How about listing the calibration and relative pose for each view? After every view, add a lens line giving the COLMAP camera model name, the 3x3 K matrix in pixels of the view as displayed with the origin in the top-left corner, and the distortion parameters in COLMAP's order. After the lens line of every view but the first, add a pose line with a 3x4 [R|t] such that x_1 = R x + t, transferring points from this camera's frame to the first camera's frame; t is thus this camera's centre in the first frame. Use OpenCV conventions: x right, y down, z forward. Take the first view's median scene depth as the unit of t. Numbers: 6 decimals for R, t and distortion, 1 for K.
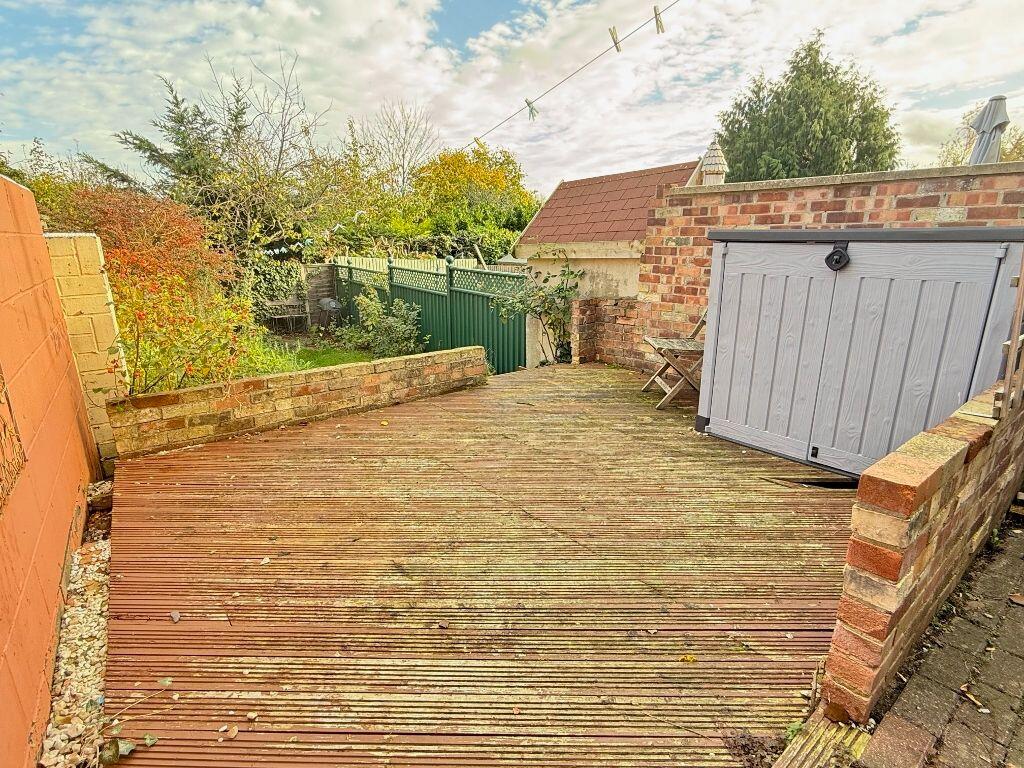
lens RADIAL K [[533.7, 0, 512.0], [0, 533.7, 384.0], [0, 0, 1]] dist [-0.001198, -0.000102]
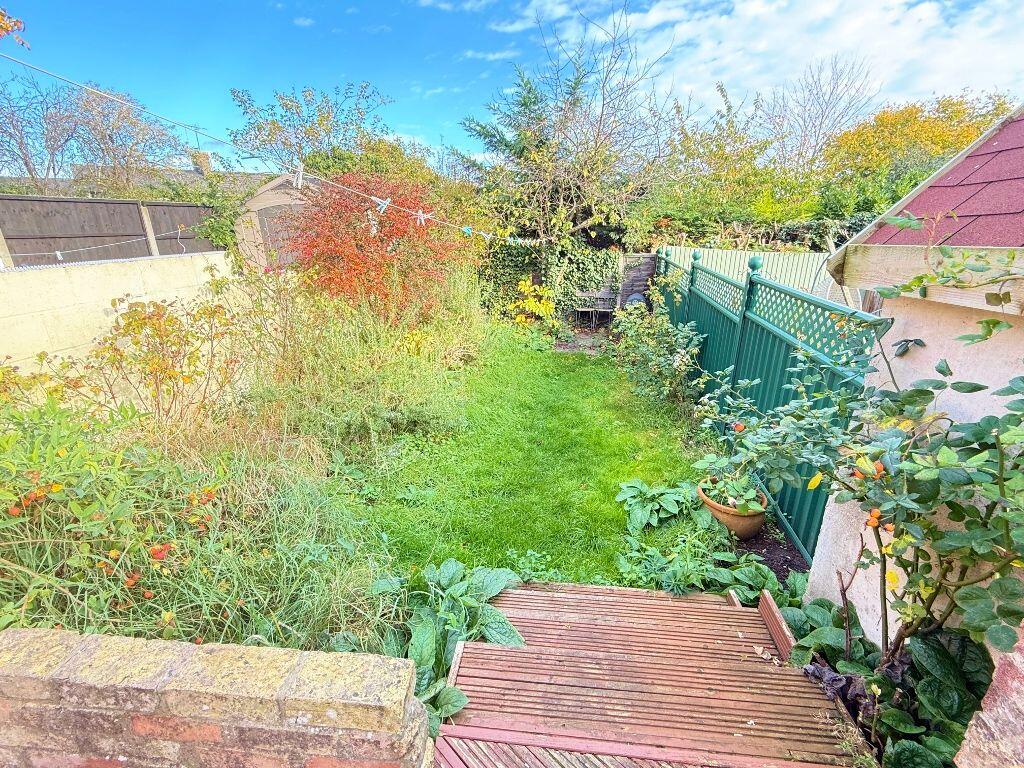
lens RADIAL K [[454.5, 0, 512.0], [0, 454.5, 384.0], [0, 0, 1]] dist [-0.000508, -0.000144]
pose [[0.722181, 0.227612, -0.653182, 0.022674], [-0.180689, 0.973598, 0.139491, -0.085977], [0.667687, 0.017285, 0.744242, 0.318398]]
